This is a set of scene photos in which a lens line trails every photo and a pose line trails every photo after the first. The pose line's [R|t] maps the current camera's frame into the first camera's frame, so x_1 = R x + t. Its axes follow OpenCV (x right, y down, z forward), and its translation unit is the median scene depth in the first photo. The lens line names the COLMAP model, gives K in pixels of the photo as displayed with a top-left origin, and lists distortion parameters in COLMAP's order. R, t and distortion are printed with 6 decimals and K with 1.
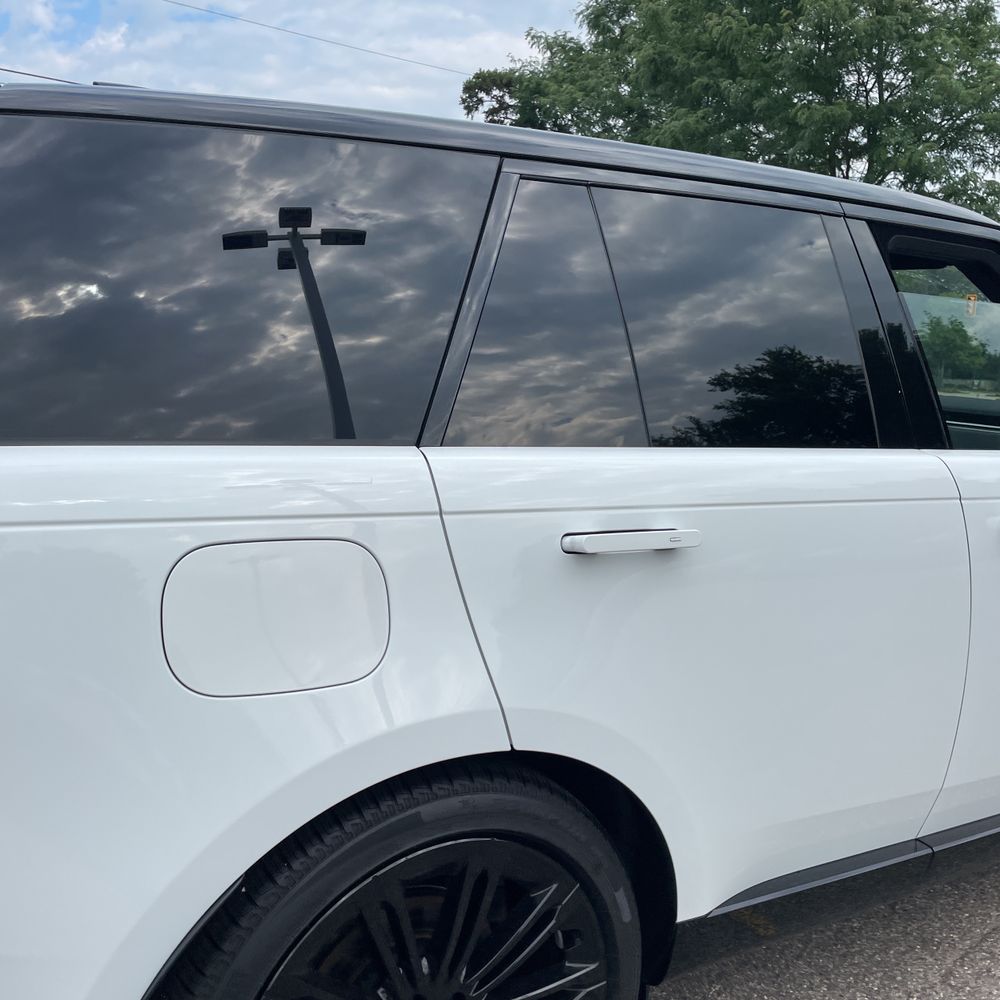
lens RADIAL K [[1030.9, 0, 499.7], [0, 1030.9, 503.2], [0, 0, 1]] dist [0.032356, 0.000000]
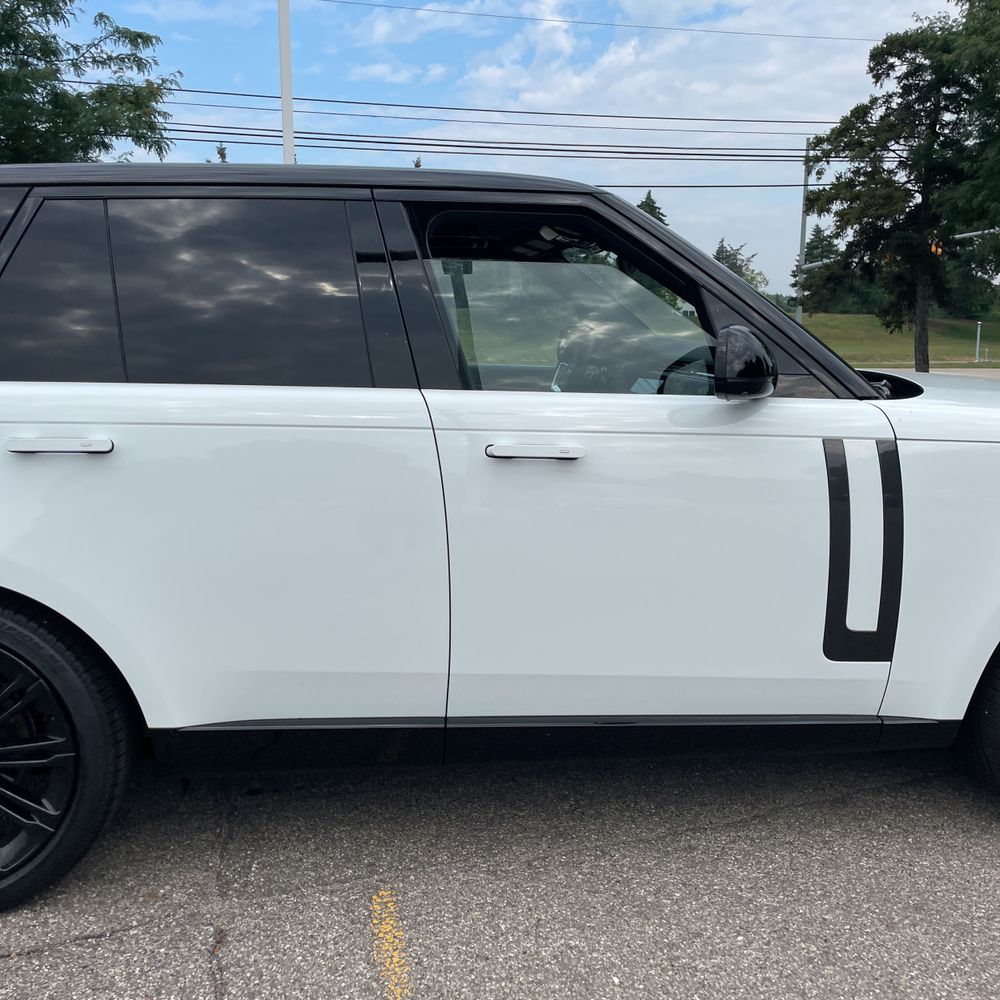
lens RADIAL K [[1030.9, 0, 531.7], [0, 1030.9, 492.1], [0, 0, 1]] dist [0.032356, 0.000000]
pose [[0.901997, 0.030156, -0.430688, 0.107319], [-0.030060, 0.999523, 0.007031, 0.005719], [0.430695, 0.006604, 0.902474, -0.002672]]
